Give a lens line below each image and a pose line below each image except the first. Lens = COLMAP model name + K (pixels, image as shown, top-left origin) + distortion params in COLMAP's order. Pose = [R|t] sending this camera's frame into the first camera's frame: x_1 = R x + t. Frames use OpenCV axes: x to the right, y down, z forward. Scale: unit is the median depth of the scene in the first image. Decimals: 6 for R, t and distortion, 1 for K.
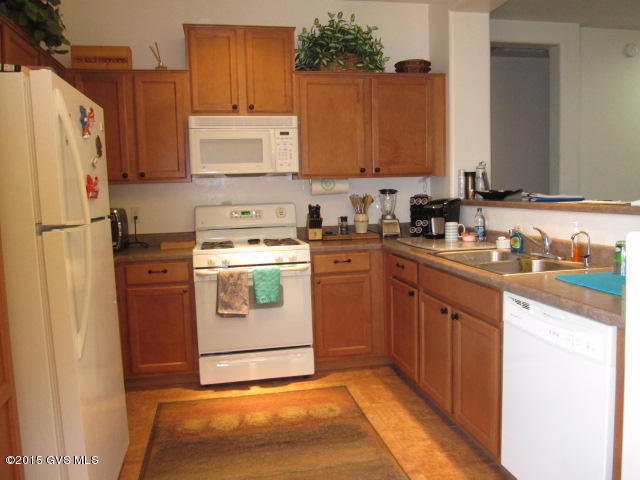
lens RADIAL K [[530.6, 0, 320.0], [0, 530.6, 240.0], [0, 0, 1]] dist [-0.067087, 0.107400]
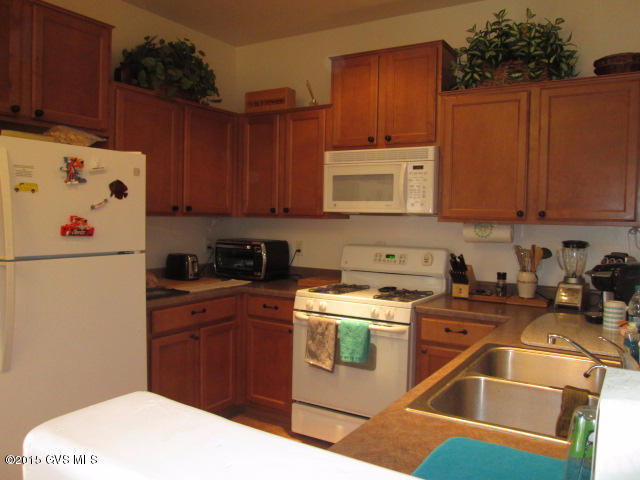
lens RADIAL K [[530.6, 0, 320.0], [0, 530.6, 240.0], [0, 0, 1]] dist [-0.067087, 0.107400]
pose [[0.733309, 0.072815, -0.675985, 0.399413], [-0.103314, 0.994637, -0.004936, -0.066076], [0.672000, 0.073459, 0.736899, 0.282663]]
